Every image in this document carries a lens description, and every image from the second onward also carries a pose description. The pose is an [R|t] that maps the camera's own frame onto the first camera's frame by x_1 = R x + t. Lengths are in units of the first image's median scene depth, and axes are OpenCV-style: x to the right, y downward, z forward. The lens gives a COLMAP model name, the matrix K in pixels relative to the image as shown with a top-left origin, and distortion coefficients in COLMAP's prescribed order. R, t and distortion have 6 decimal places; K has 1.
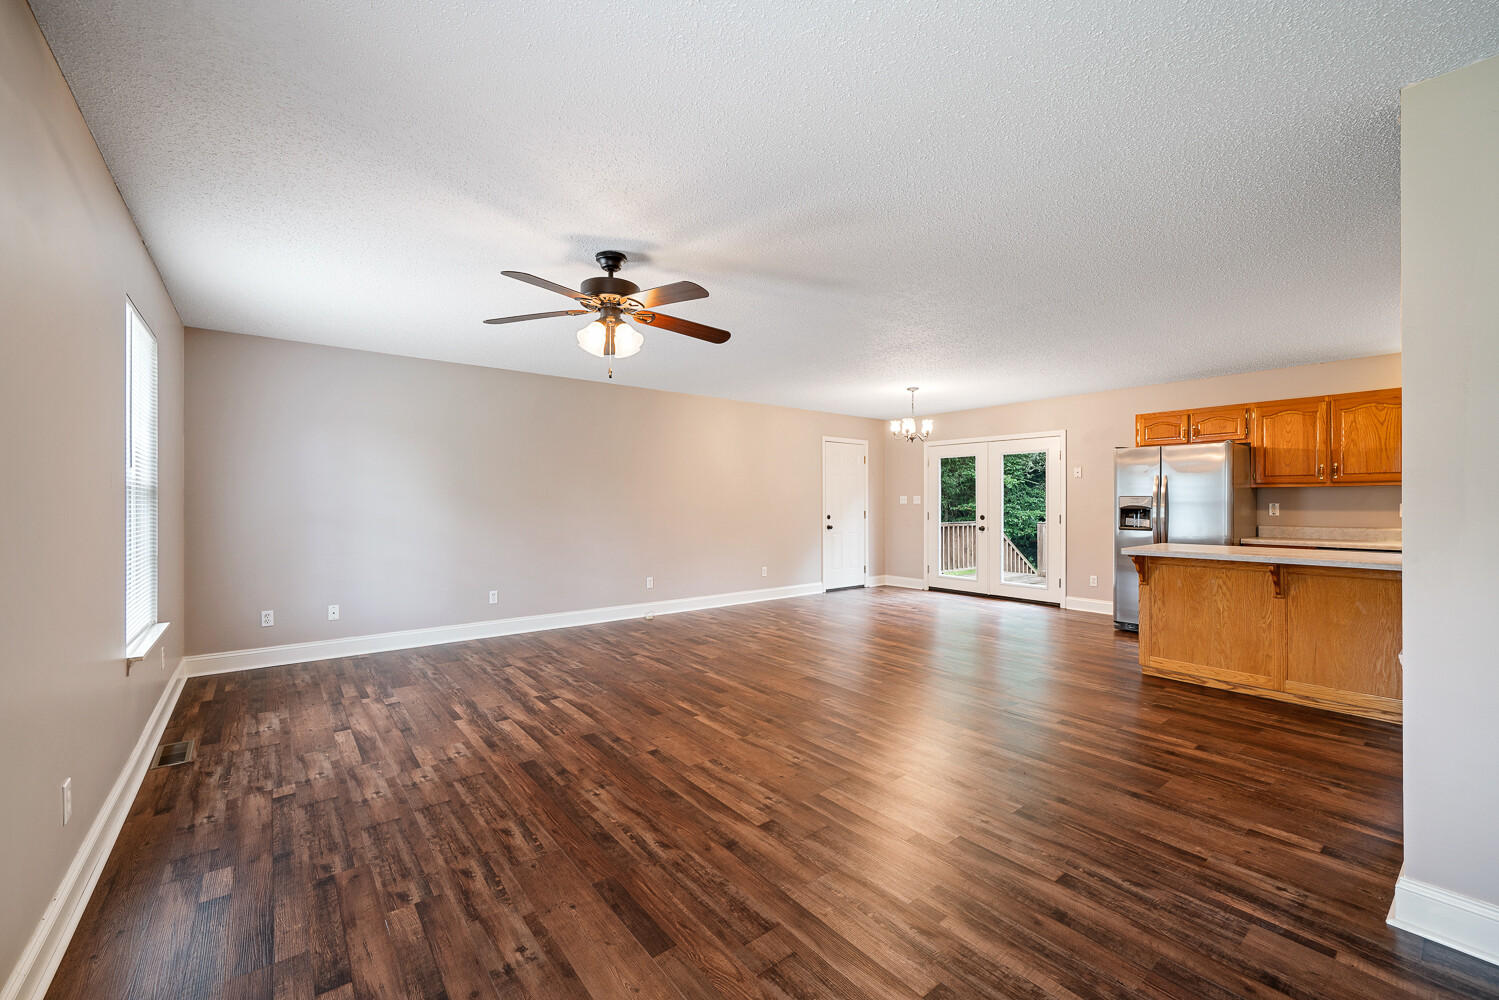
lens RADIAL K [[597.1, 0, 739.5], [0, 597.1, 497.8], [0, 0, 1]] dist [0.000199, 0.000031]
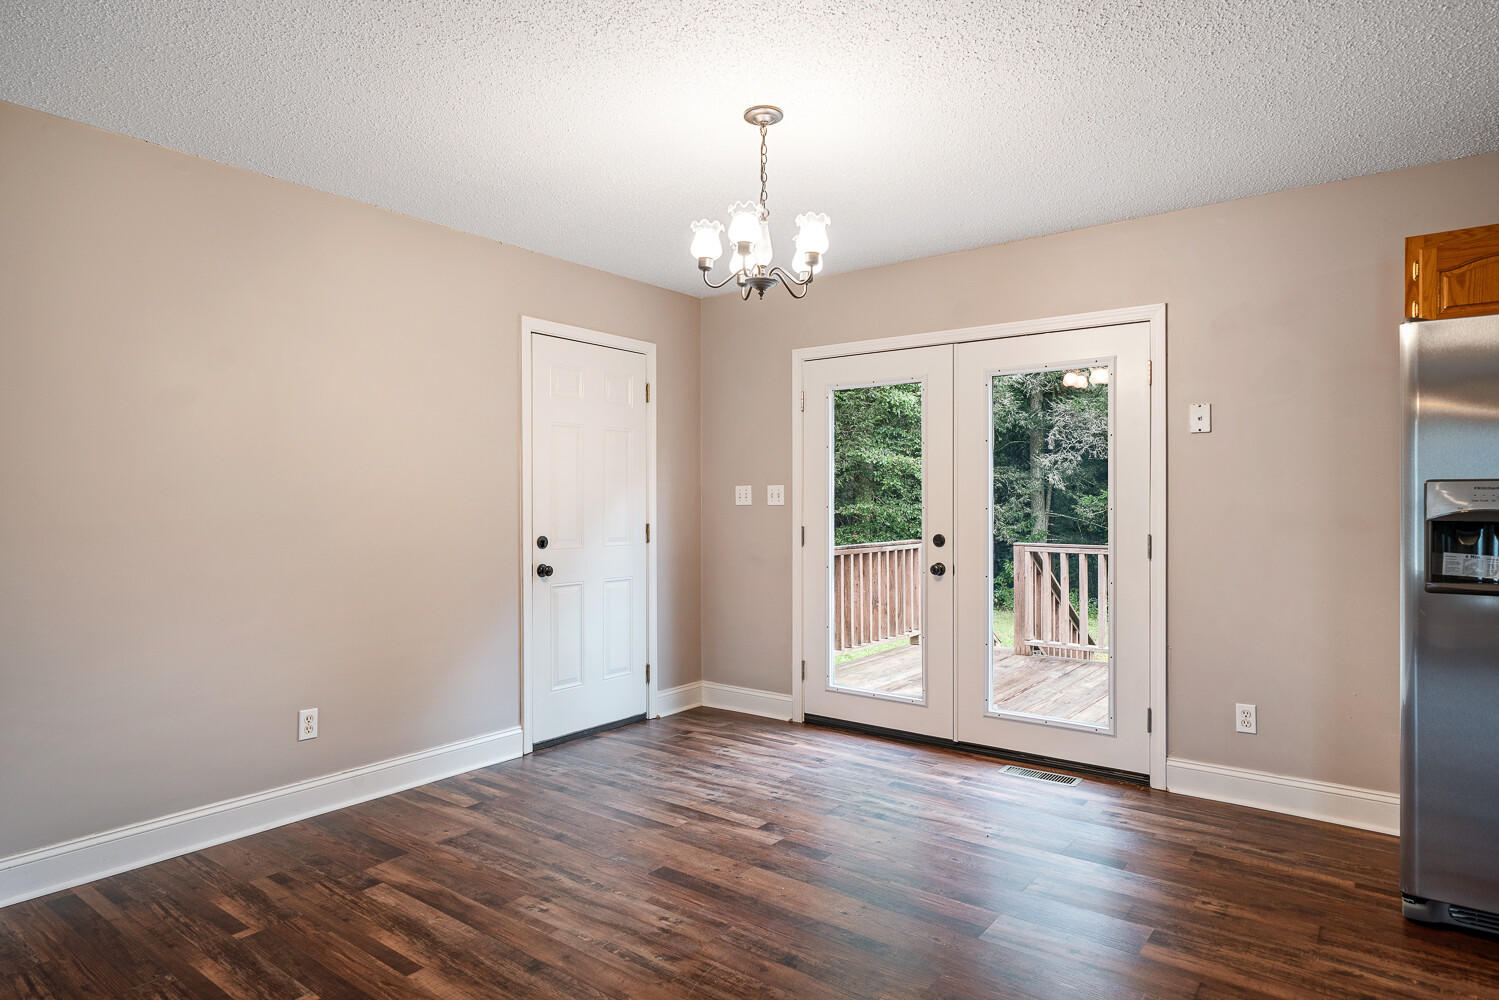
lens RADIAL K [[863.8, 0, 749.2], [0, 863.8, 498.9], [0, 0, 1]] dist [0.000745, 0.000124]
pose [[0.966691, -0.000703, 0.255945, 0.135520], [-0.000298, 0.999992, 0.003870, 0.003724], [-0.255946, -0.003817, 0.966683, 0.457867]]
